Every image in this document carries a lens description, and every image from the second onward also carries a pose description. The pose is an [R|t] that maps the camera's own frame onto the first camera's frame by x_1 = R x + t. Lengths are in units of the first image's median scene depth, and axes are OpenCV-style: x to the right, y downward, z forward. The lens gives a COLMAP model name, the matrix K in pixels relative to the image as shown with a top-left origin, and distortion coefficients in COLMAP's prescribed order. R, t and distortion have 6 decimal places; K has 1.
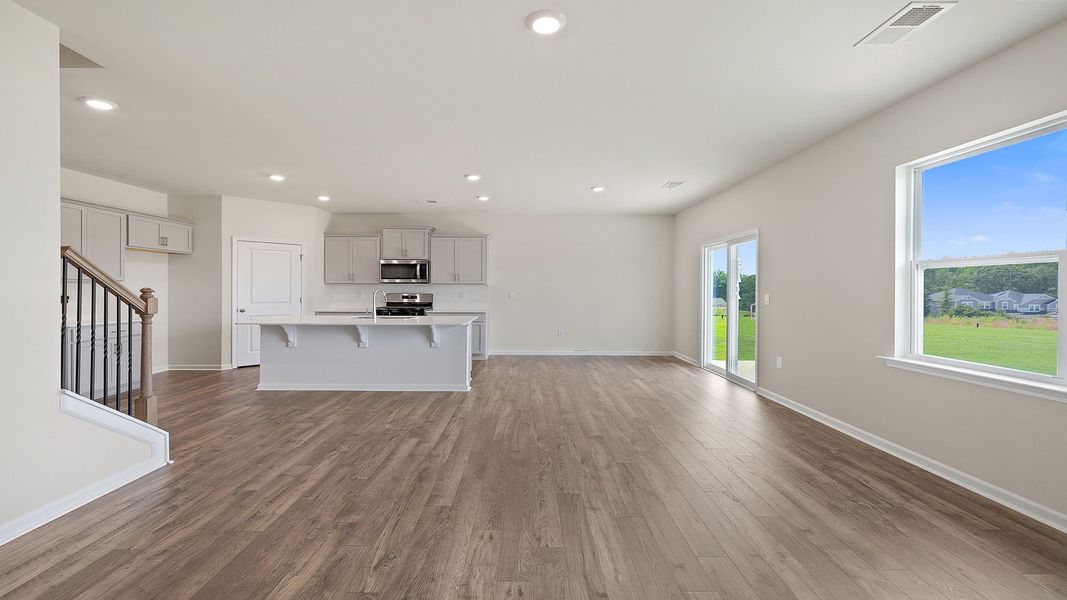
lens RADIAL K [[453.8, 0, 522.0], [0, 453.8, 292.3], [0, 0, 1]] dist [0.000547, 0.000432]
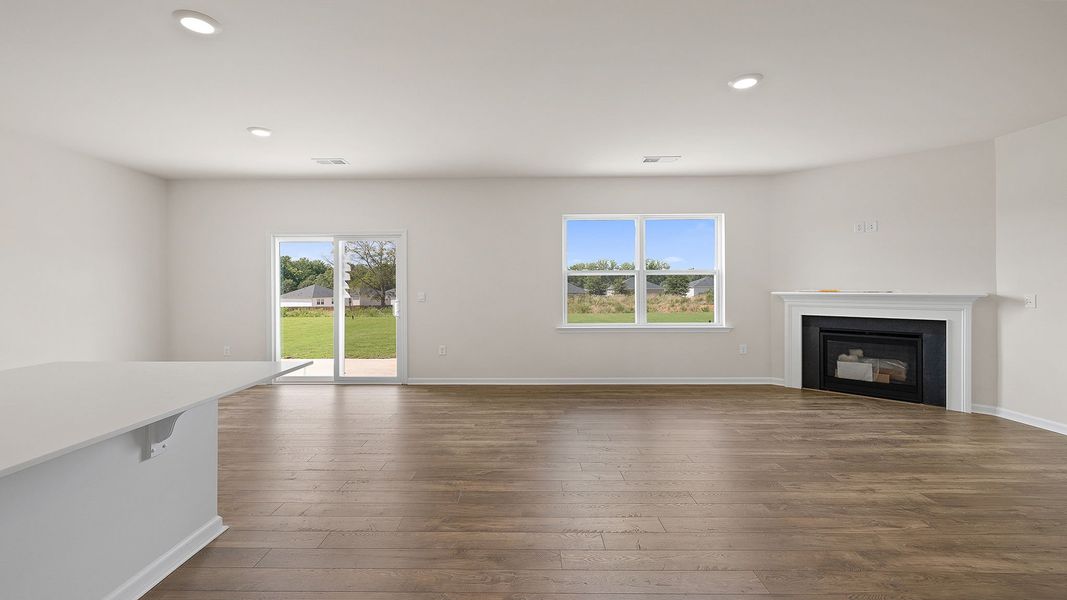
lens RADIAL K [[453.8, 0, 522.0], [0, 453.8, 292.3], [0, 0, 1]] dist [0.000547, 0.000432]
pose [[-0.002577, -0.011938, 0.999925, -1.252208], [0.011201, 0.999866, 0.011966, -0.015744], [-0.999934, 0.011231, -0.002443, 1.663001]]
